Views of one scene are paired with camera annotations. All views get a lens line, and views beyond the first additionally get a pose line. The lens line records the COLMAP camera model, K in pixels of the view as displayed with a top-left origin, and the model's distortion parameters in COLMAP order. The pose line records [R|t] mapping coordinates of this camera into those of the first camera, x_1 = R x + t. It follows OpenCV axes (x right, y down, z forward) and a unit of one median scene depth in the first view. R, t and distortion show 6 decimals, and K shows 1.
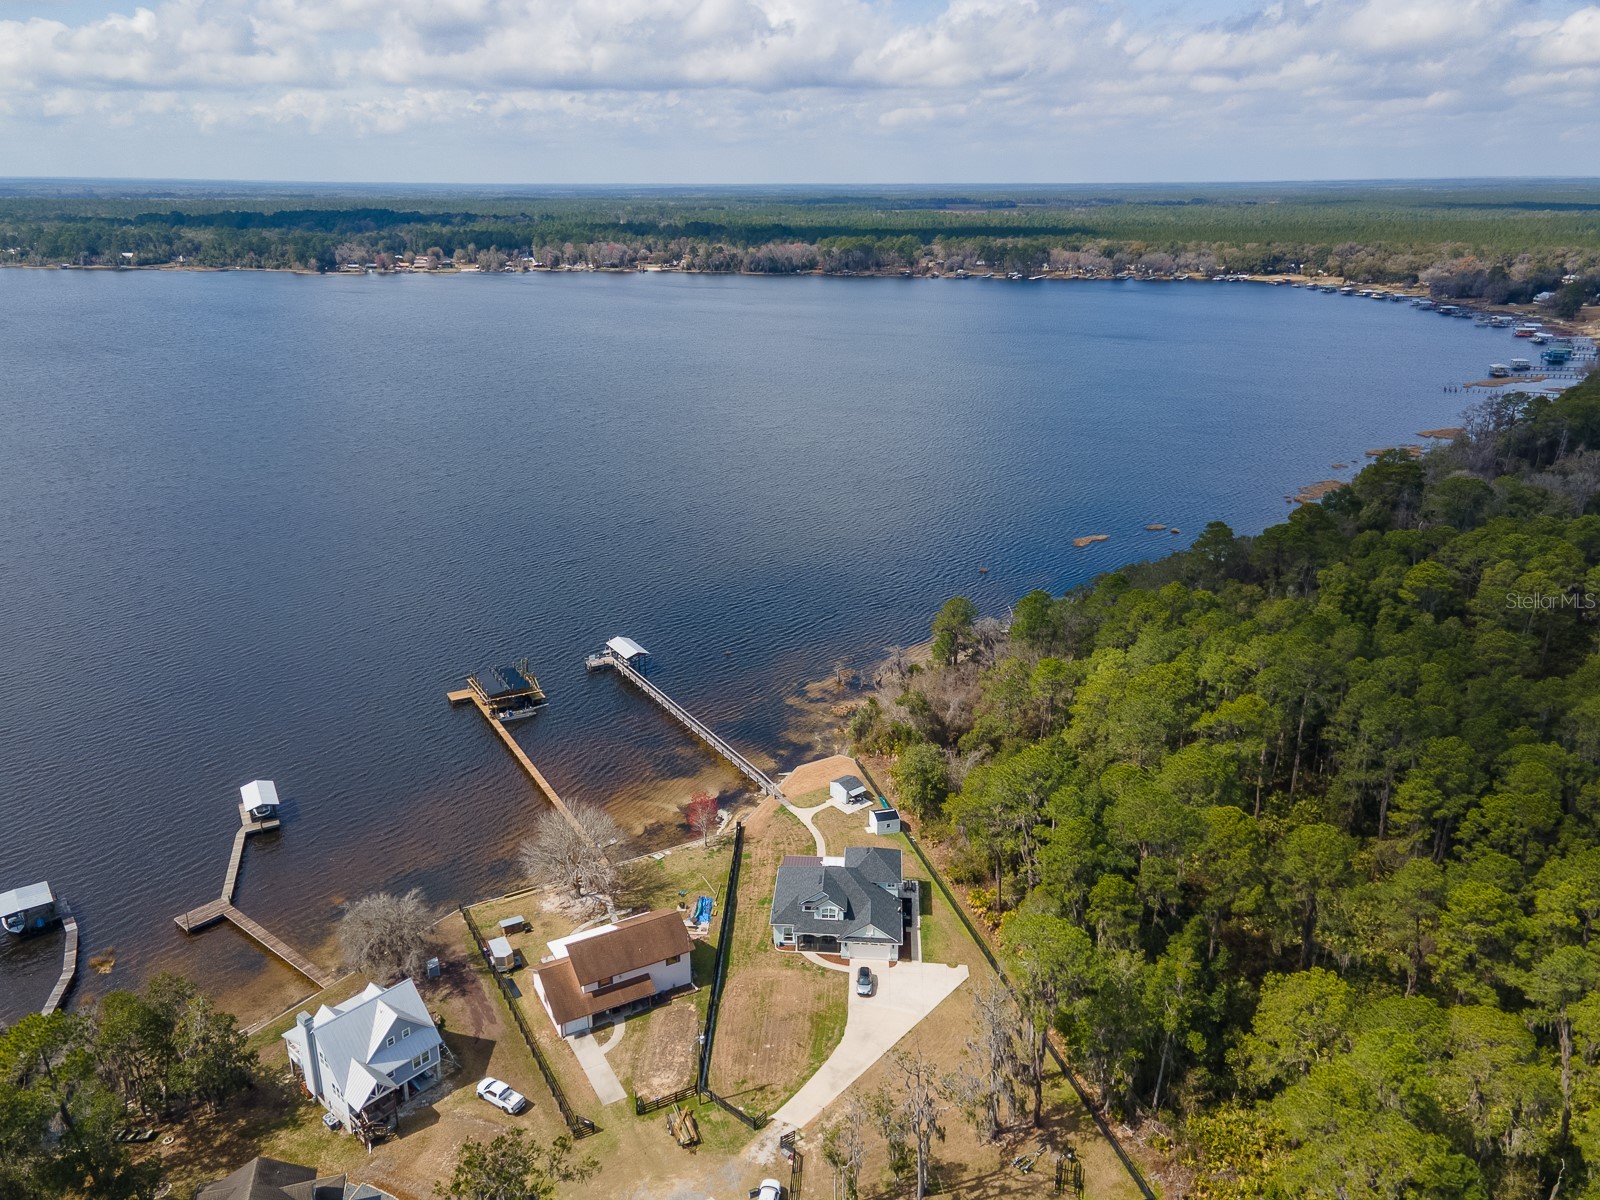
lens RADIAL K [[1158.3, 0, 800.0], [0, 1158.3, 600.0], [0, 0, 1]] dist [0.045787, 0.007116]
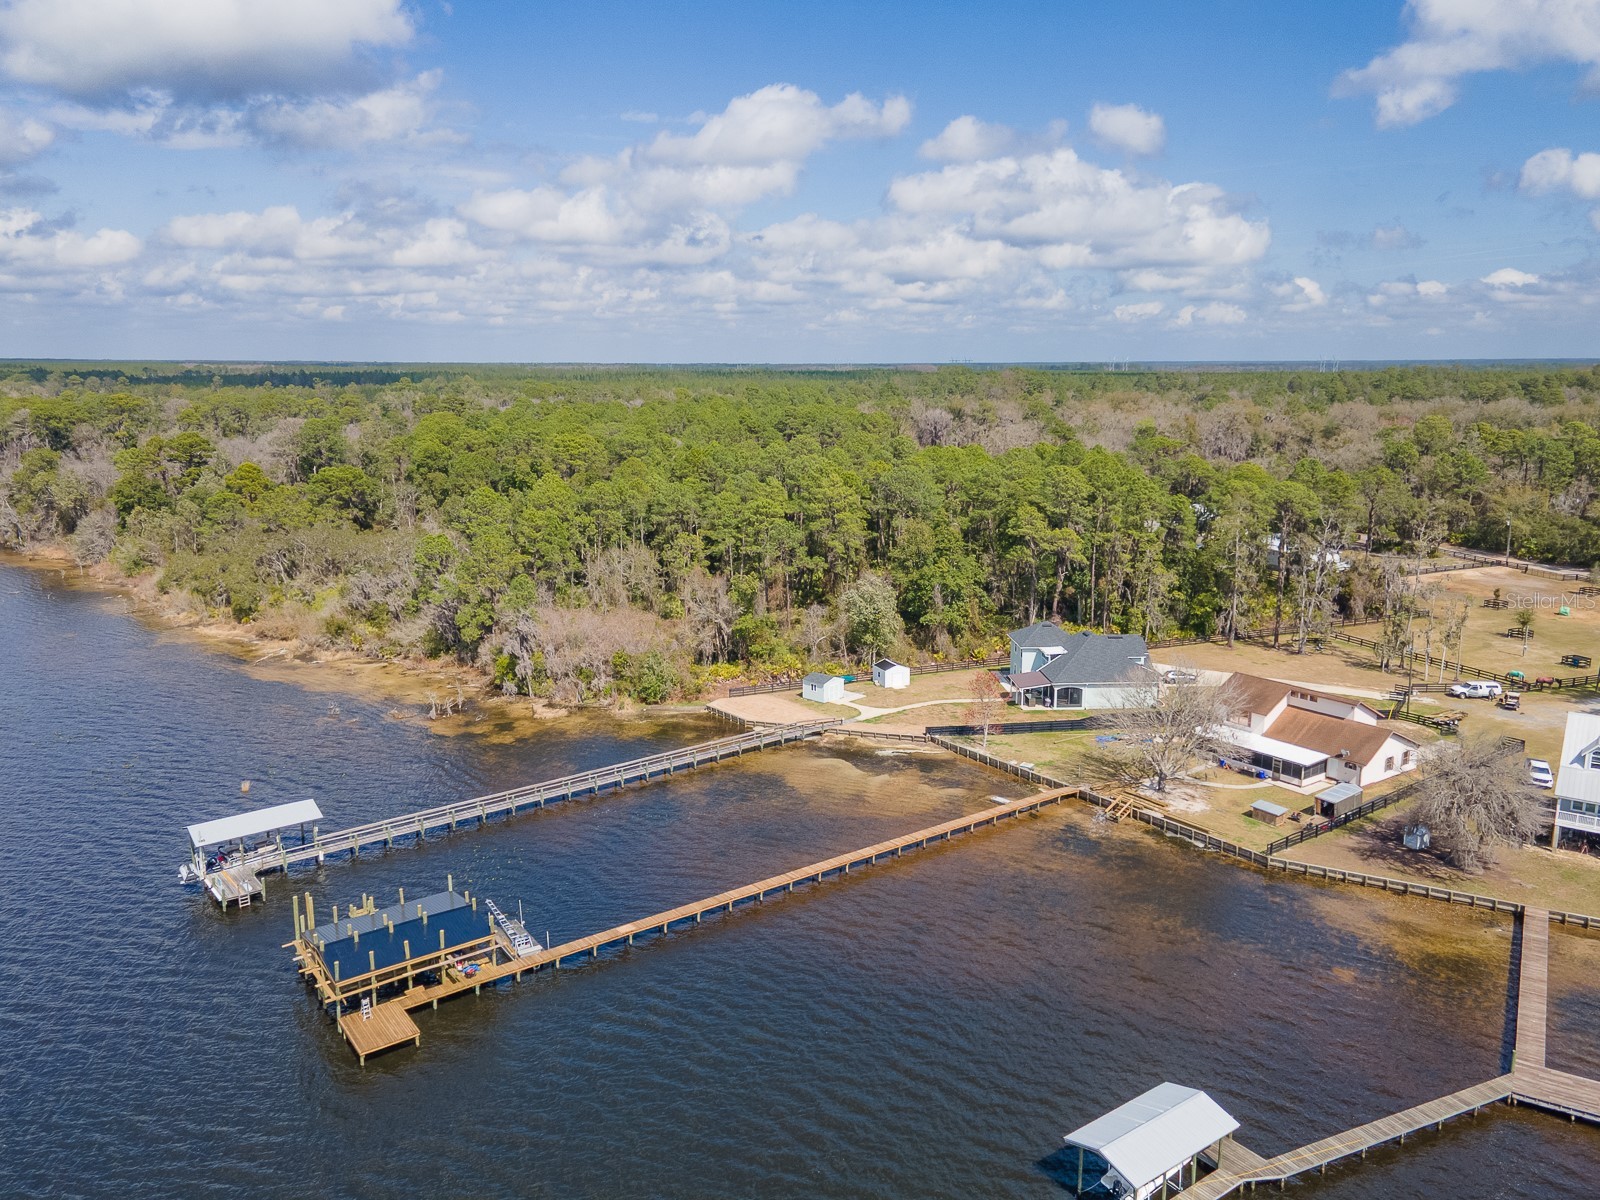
lens RADIAL K [[1158.3, 0, 800.0], [0, 1158.3, 600.0], [0, 0, 1]] dist [0.045787, 0.007116]
pose [[-0.109288, -0.192671, 0.975158, -0.879443], [0.345380, 0.912550, 0.219009, -0.082627], [-0.932078, 0.360735, -0.033186, 1.269188]]
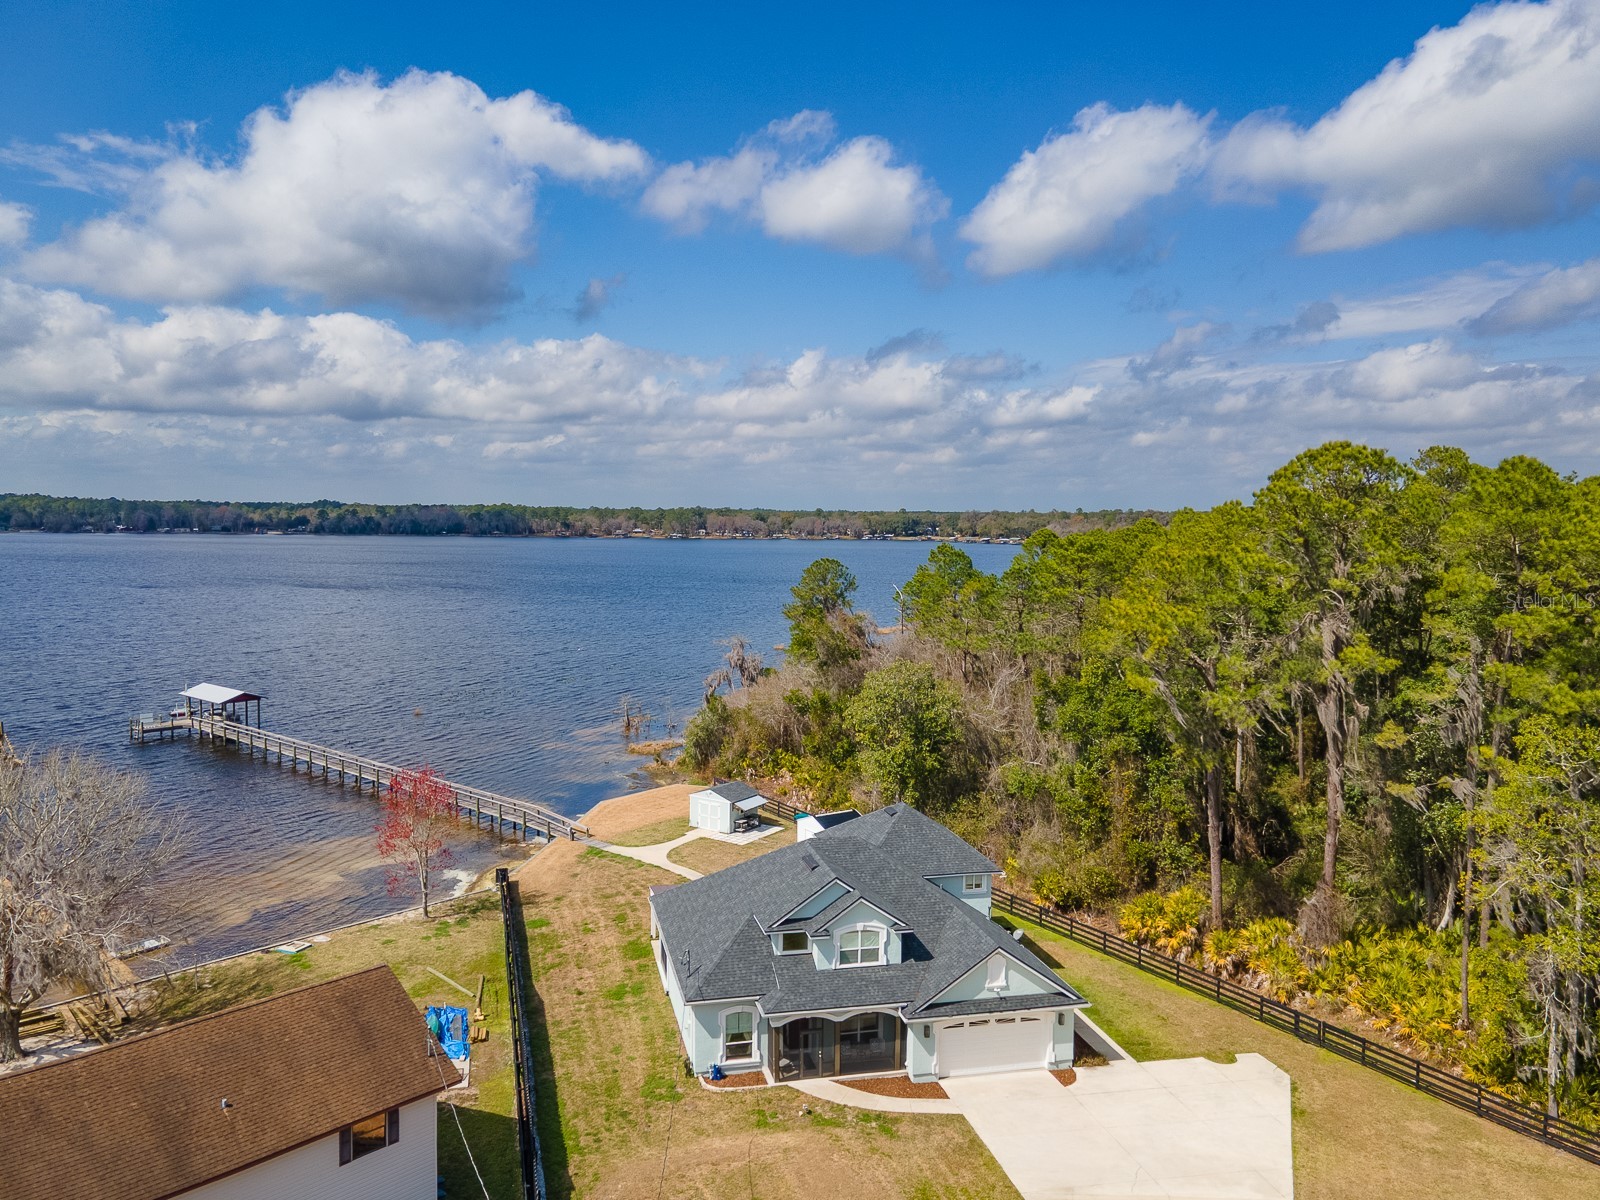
lens RADIAL K [[1158.3, 0, 800.0], [0, 1158.3, 600.0], [0, 0, 1]] dist [0.045787, 0.007116]
pose [[0.954496, -0.013832, 0.297901, -0.087925], [0.090737, 0.965034, -0.245919, 0.250088], [-0.284083, 0.261760, 0.922376, 0.659693]]
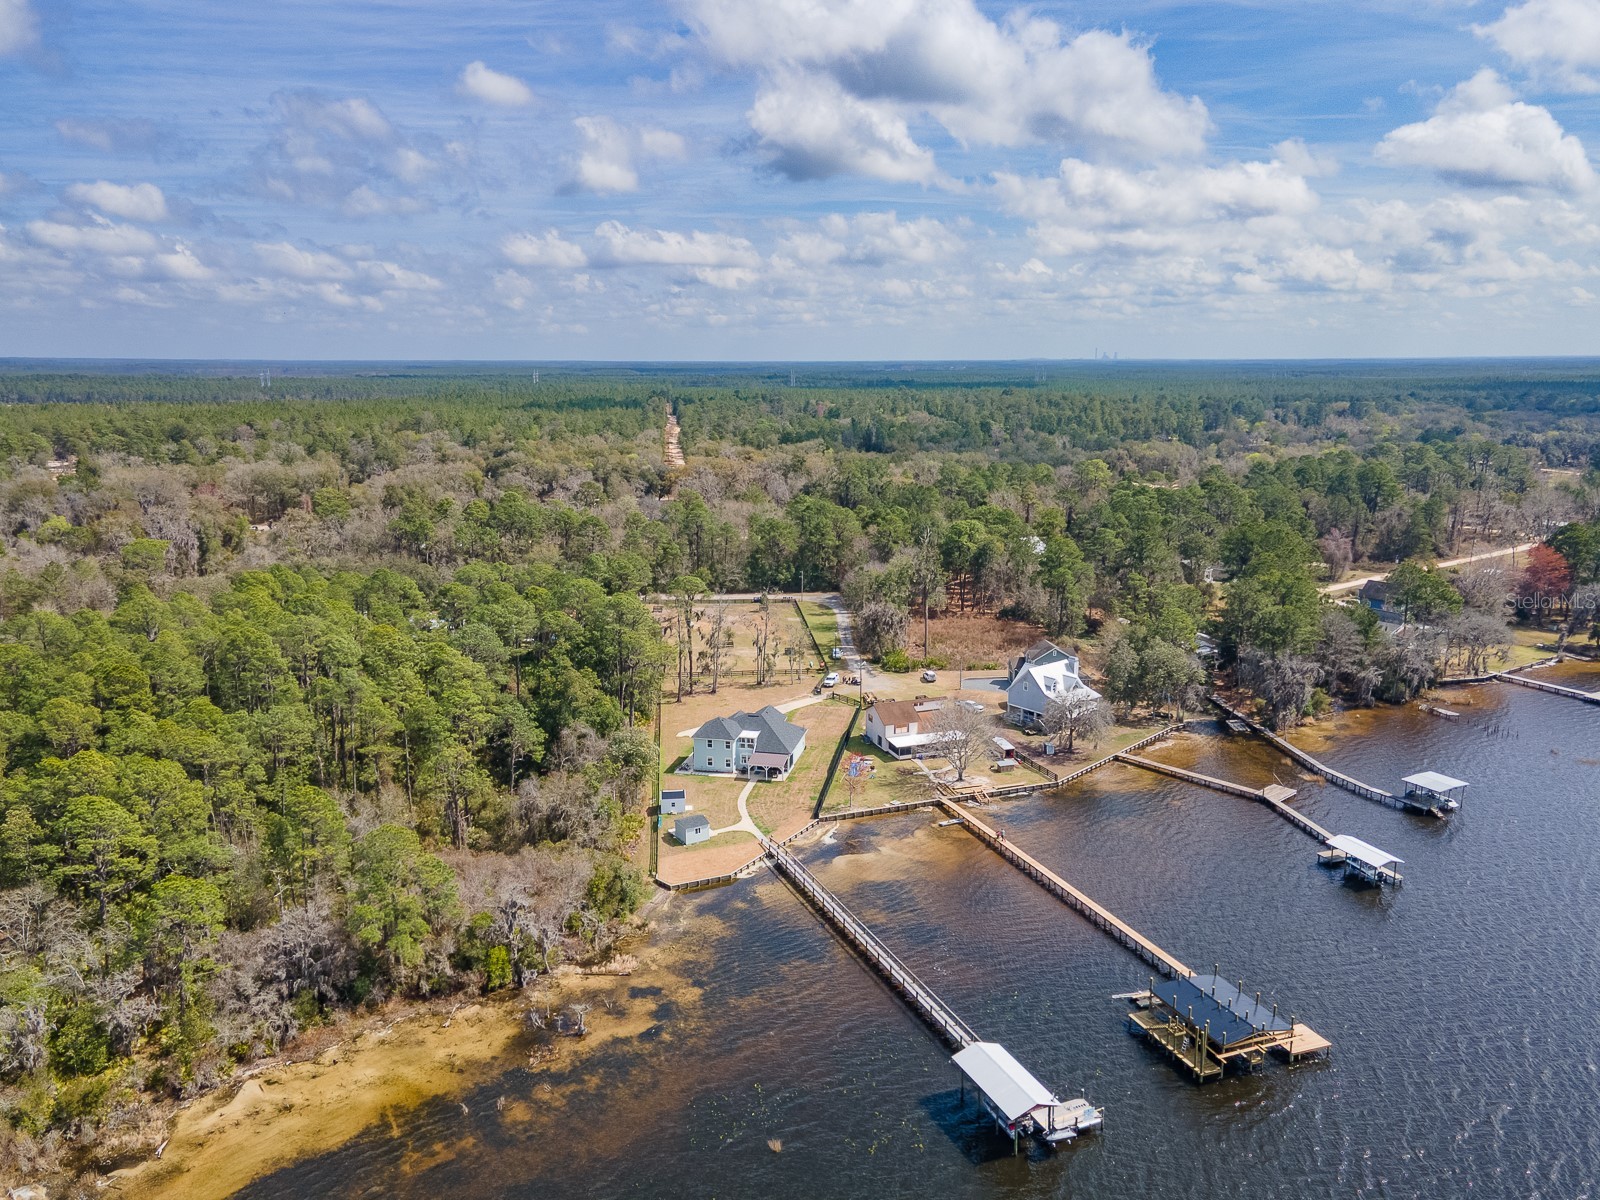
lens RADIAL K [[1158.3, 0, 800.0], [0, 1158.3, 600.0], [0, 0, 1]] dist [0.045787, 0.007116]
pose [[-0.989424, -0.041265, 0.139062, -0.197678], [0.039448, 0.846009, 0.531707, -0.566854], [-0.139589, 0.531569, -0.835434, 2.039891]]
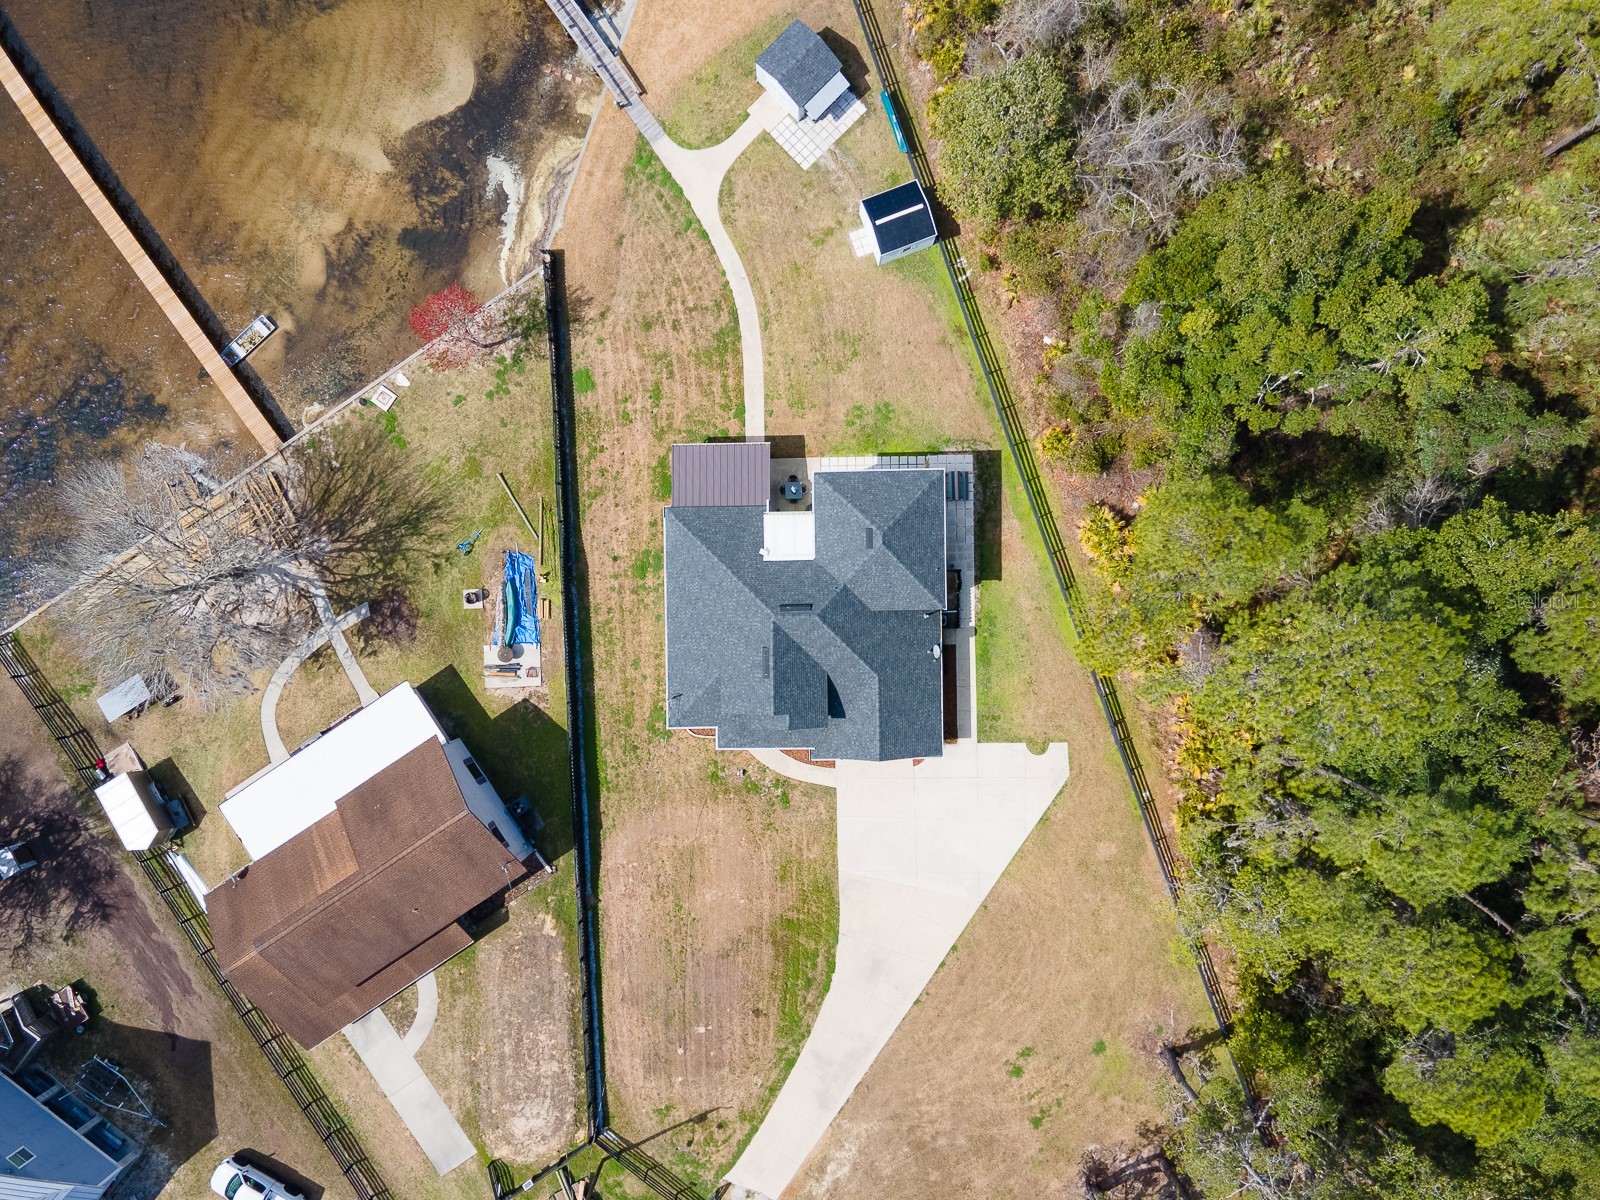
lens RADIAL K [[1158.3, 0, 800.0], [0, 1158.3, 600.0], [0, 0, 1]] dist [0.045787, 0.007116]
pose [[0.996321, -0.084953, -0.011294, 0.037628], [0.039086, 0.333154, 0.942062, -0.183619], [-0.076269, -0.939037, 0.335249, 0.873111]]
